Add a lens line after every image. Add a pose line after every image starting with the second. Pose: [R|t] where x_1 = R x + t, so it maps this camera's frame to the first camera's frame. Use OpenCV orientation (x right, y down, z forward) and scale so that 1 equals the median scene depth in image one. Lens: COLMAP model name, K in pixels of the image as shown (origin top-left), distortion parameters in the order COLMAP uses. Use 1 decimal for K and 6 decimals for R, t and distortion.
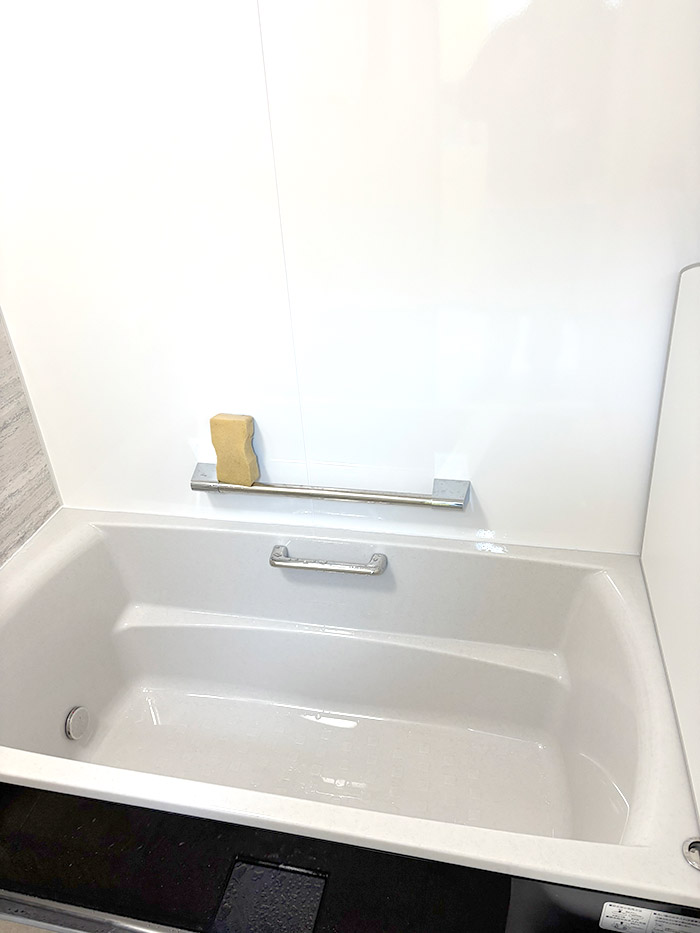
lens RADIAL K [[682.1, 0, 350.0], [0, 682.1, 466.5], [0, 0, 1]] dist [-0.006104, 0.000595]
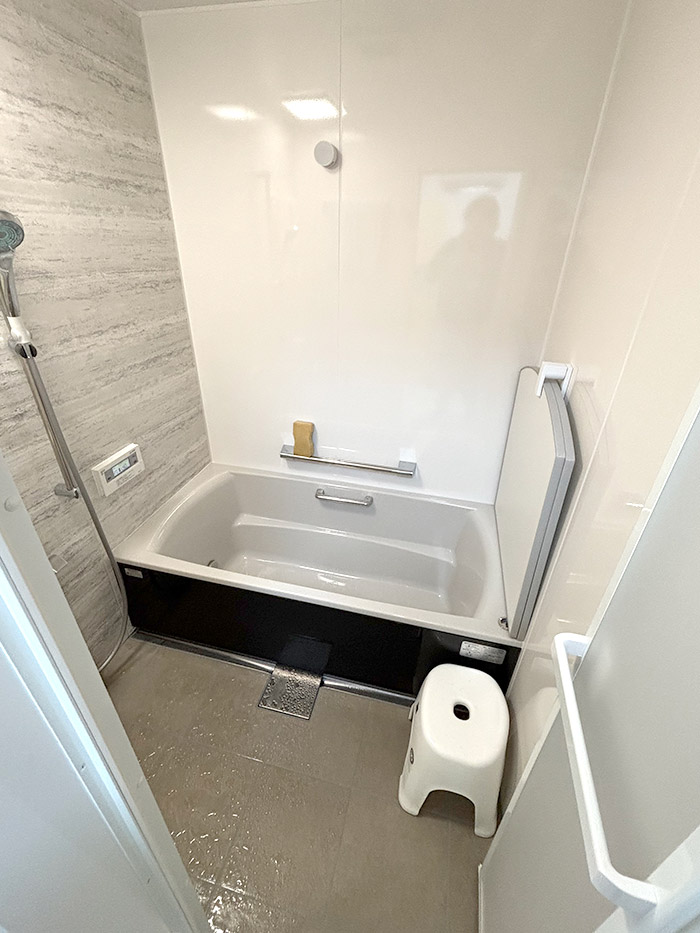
lens RADIAL K [[396.1, 0, 350.0], [0, 396.1, 466.5], [0, 0, 1]] dist [0.000456, 0.000095]
pose [[0.996303, 0.084155, 0.017256, -0.041842], [-0.083841, 0.996313, -0.018170, 0.065492], [-0.018722, 0.016656, 0.999686, -0.185766]]
